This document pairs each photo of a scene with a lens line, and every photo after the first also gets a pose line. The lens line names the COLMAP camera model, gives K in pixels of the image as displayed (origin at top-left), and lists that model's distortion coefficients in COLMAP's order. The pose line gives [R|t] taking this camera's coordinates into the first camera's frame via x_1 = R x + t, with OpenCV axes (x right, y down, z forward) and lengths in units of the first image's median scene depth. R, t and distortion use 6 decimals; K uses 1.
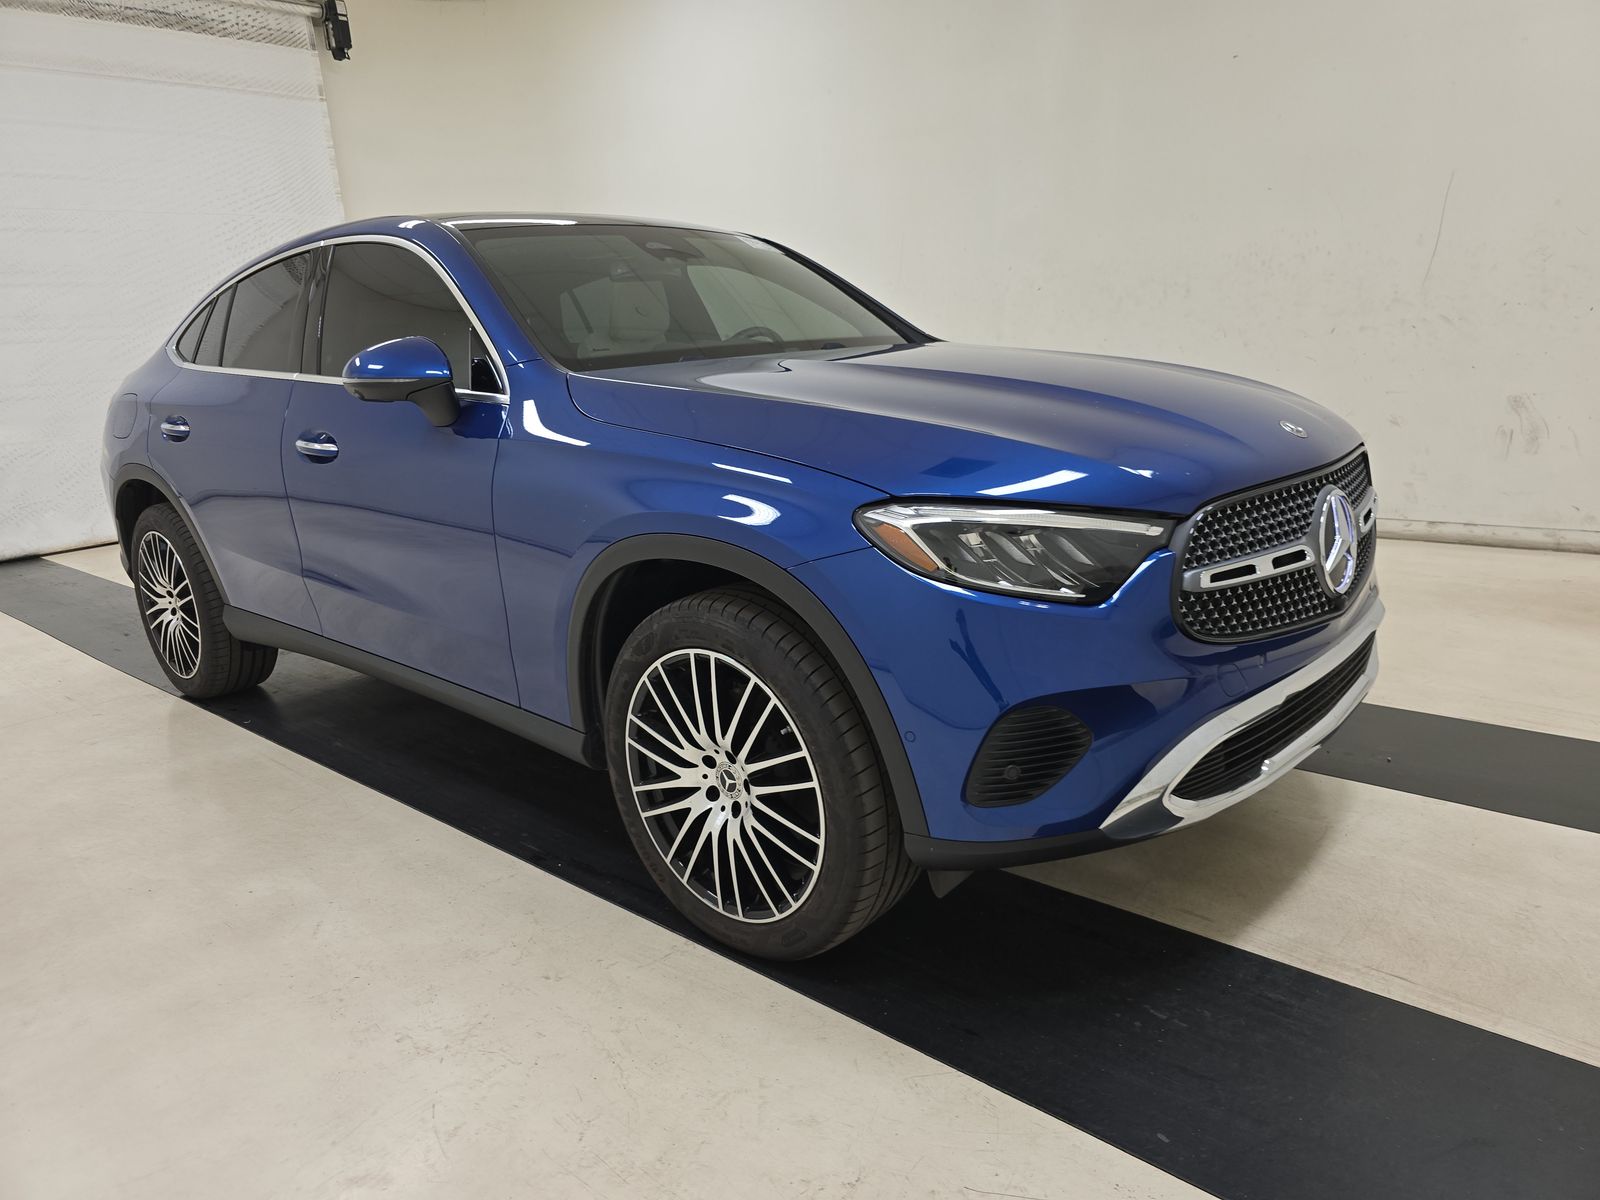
lens RADIAL K [[1076.1, 0, 814.7], [0, 1076.1, 601.5], [0, 0, 1]] dist [0.047934, -0.042996]
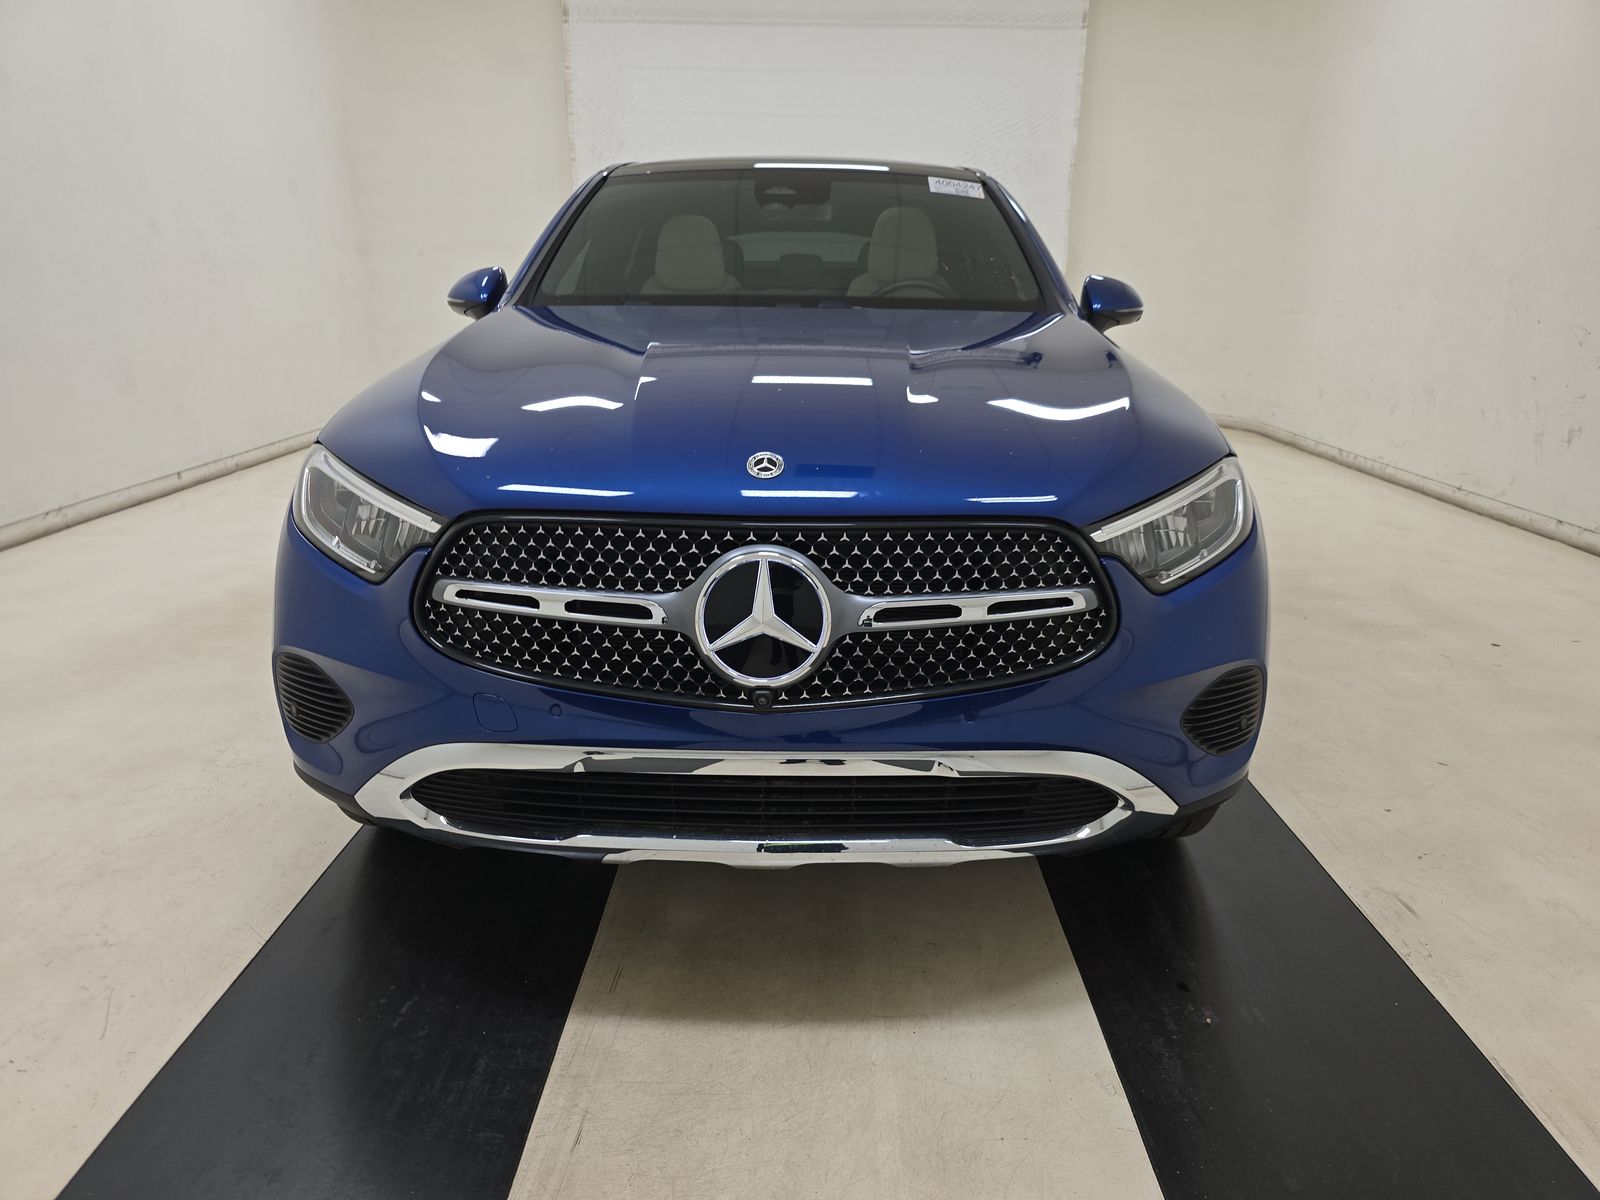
lens RADIAL K [[1078.0, 0, 800.0], [0, 1078.0, 600.0], [0, 0, 1]] dist [0.038630, 0.000240]
pose [[0.660076, 0.283453, -0.695668, 1.001595], [-0.237298, 0.957336, 0.164914, -0.196700], [0.712734, 0.056225, 0.699177, 0.476482]]
